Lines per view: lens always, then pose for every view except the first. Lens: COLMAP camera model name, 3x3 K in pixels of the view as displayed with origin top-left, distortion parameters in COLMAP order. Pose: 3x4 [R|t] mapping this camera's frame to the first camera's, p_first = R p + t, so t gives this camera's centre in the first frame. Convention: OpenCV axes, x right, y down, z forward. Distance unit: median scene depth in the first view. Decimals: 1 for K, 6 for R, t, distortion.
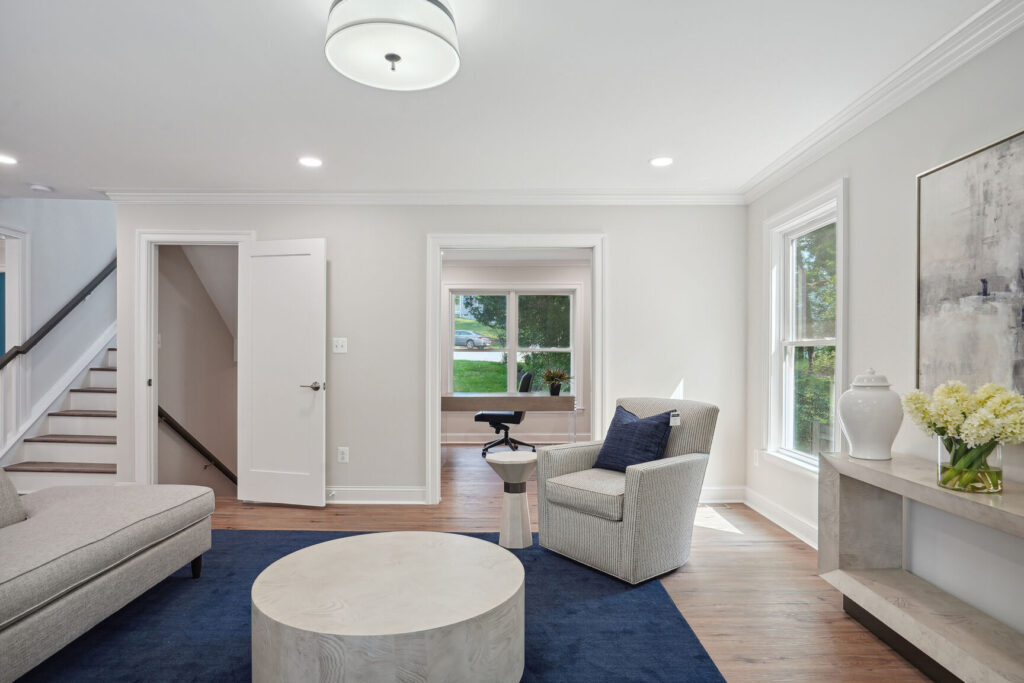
lens RADIAL K [[563.7, 0, 520.6], [0, 563.7, 347.2], [0, 0, 1]] dist [-0.007534, 0.019146]
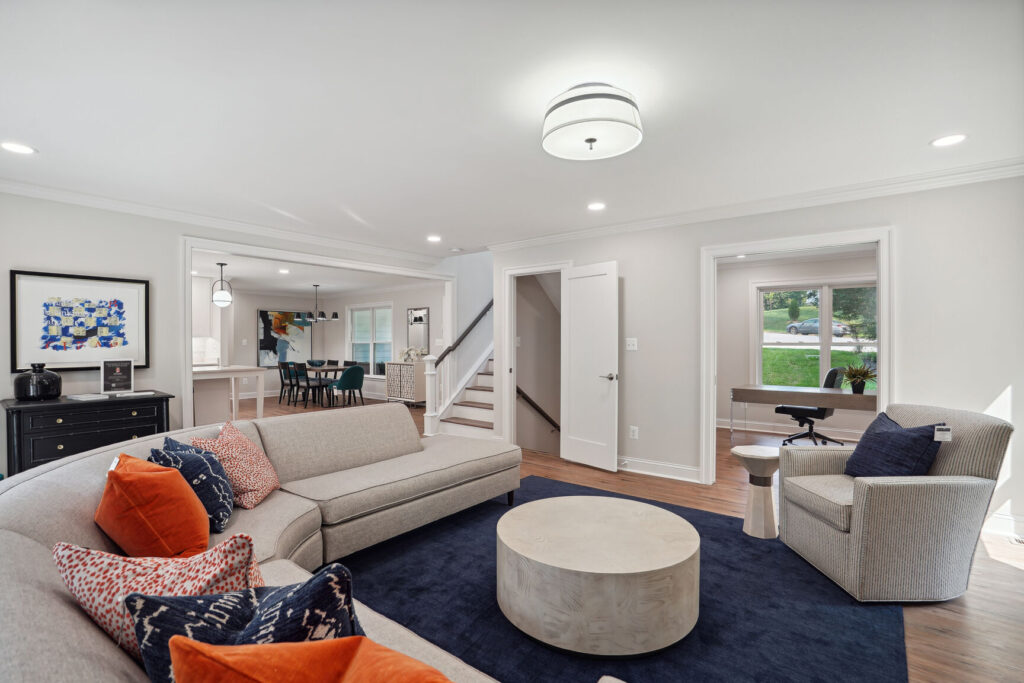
lens RADIAL K [[477.1, 0, 511.9], [0, 477.1, 339.4], [0, 0, 1]] dist [0.002681, 0.006180]
pose [[0.798456, -0.012431, -0.601925, 0.130543], [0.013210, 0.999908, -0.003128, -0.018572], [0.601908, -0.005454, 0.798547, -0.006546]]
